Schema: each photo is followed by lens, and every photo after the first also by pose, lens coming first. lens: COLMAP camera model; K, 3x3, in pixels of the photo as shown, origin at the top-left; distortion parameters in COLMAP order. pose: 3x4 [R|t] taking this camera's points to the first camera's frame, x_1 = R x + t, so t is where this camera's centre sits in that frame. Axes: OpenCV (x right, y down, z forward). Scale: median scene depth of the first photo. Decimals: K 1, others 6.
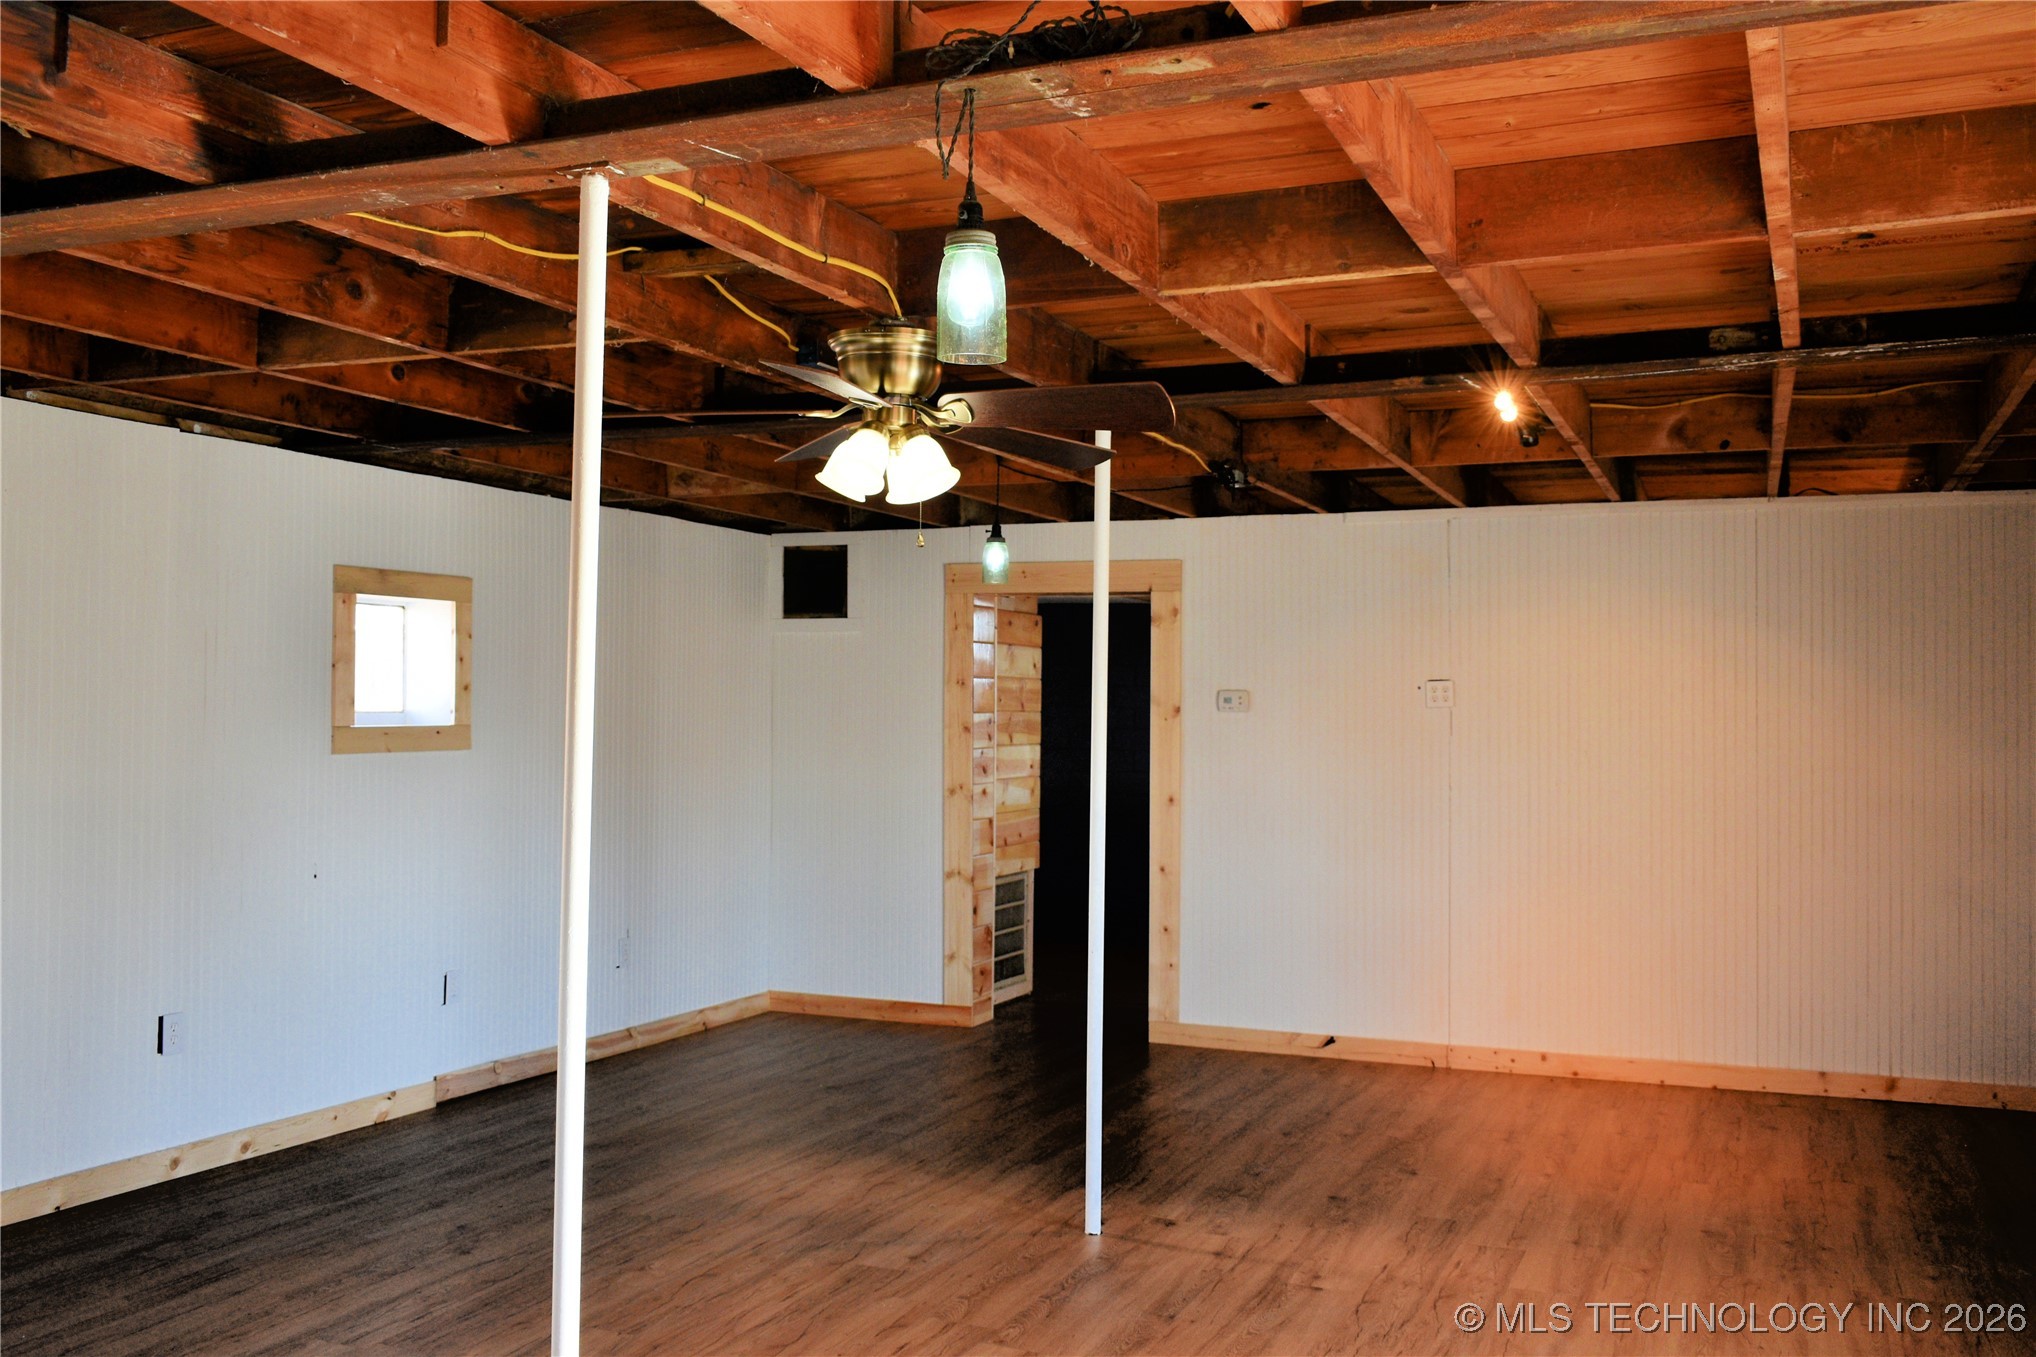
lens RADIAL K [[1826.2, 0, 1022.0], [0, 1826.2, 687.2], [0, 0, 1]] dist [-0.020207, 0.000025]
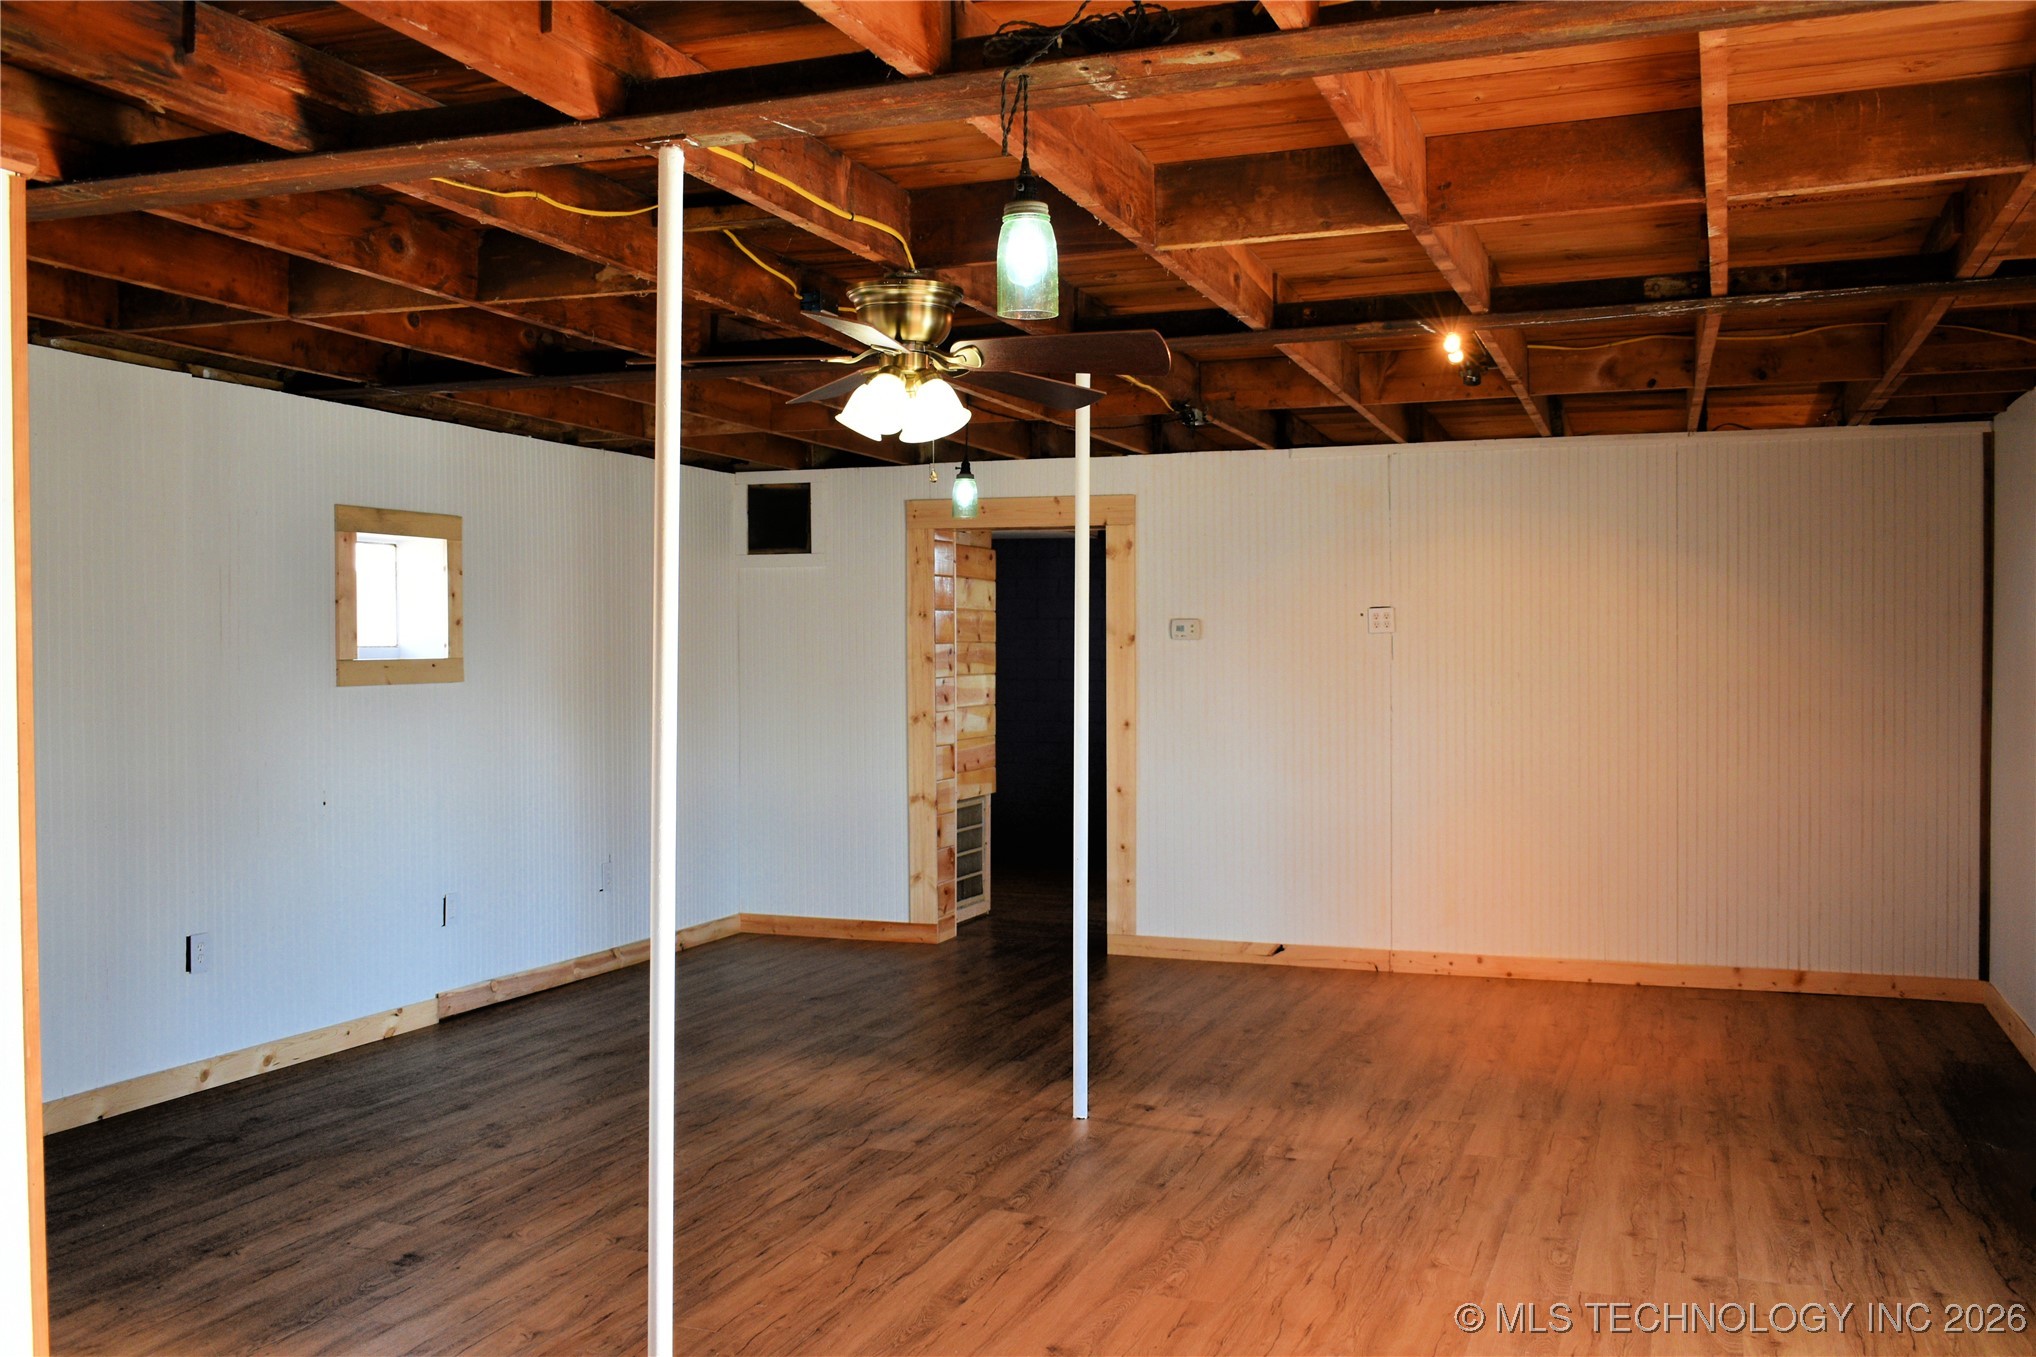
lens RADIAL K [[1826.2, 0, 1022.0], [0, 1826.2, 687.2], [0, 0, 1]] dist [-0.020207, 0.000025]
pose [[0.998862, -0.011512, 0.046276, -0.034376], [0.009945, 0.999374, 0.033947, 0.005458], [-0.046638, -0.033449, 0.998352, -0.057320]]
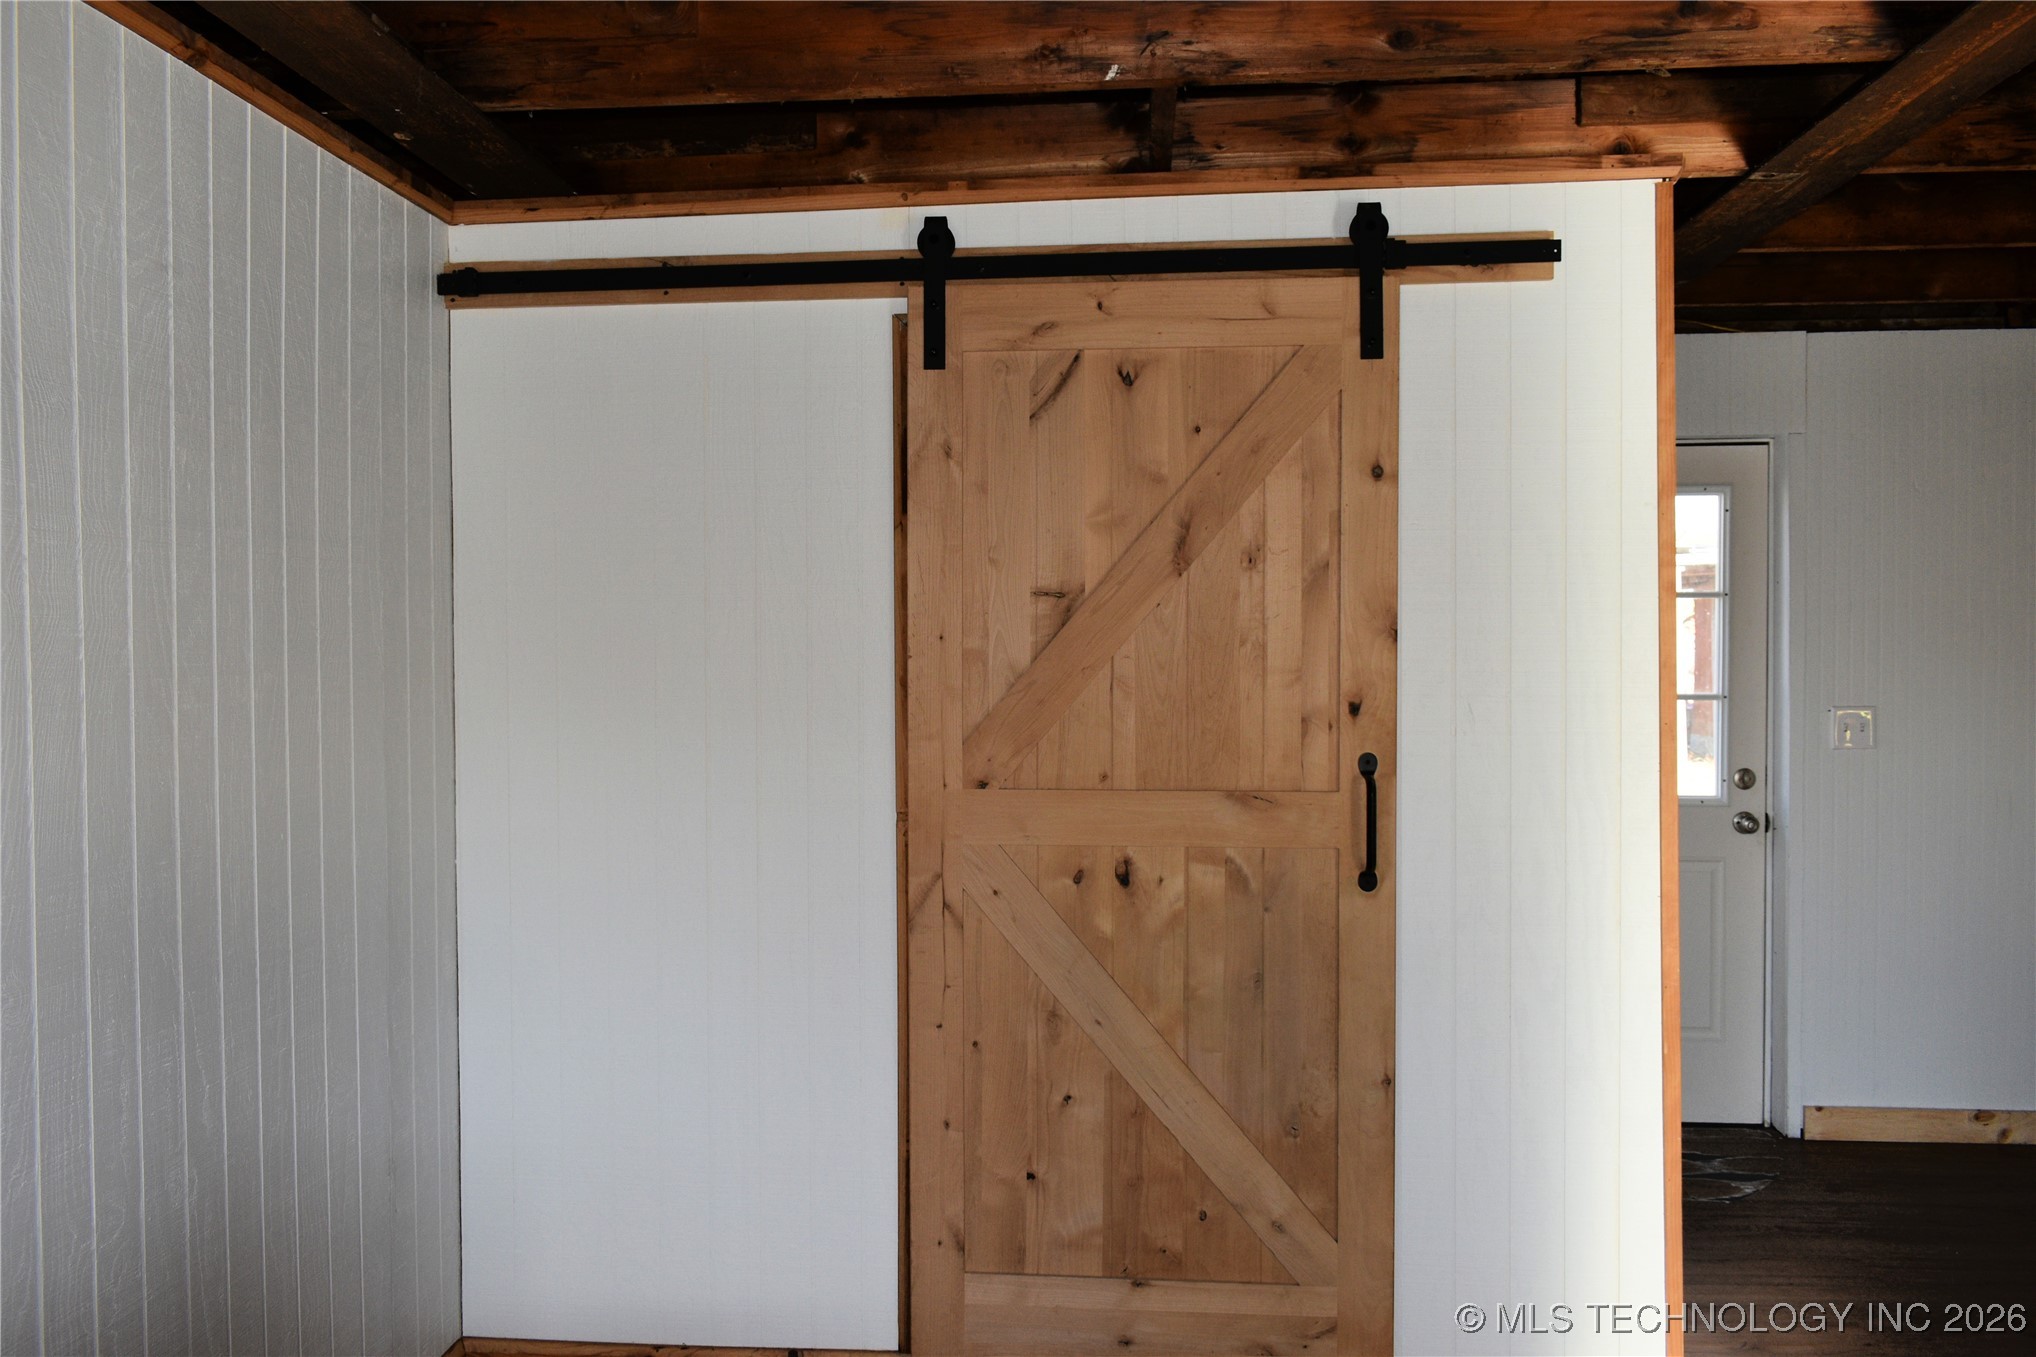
lens RADIAL K [[1609.1, 0, 1015.6], [0, 1609.1, 683.3], [0, 0, 1]] dist [-0.017599, 0.007980]
pose [[0.305400, 0.014227, -0.952118, 0.084669], [0.015675, 0.999678, 0.019965, 0.006212], [0.952095, -0.021021, 0.305078, 0.154661]]
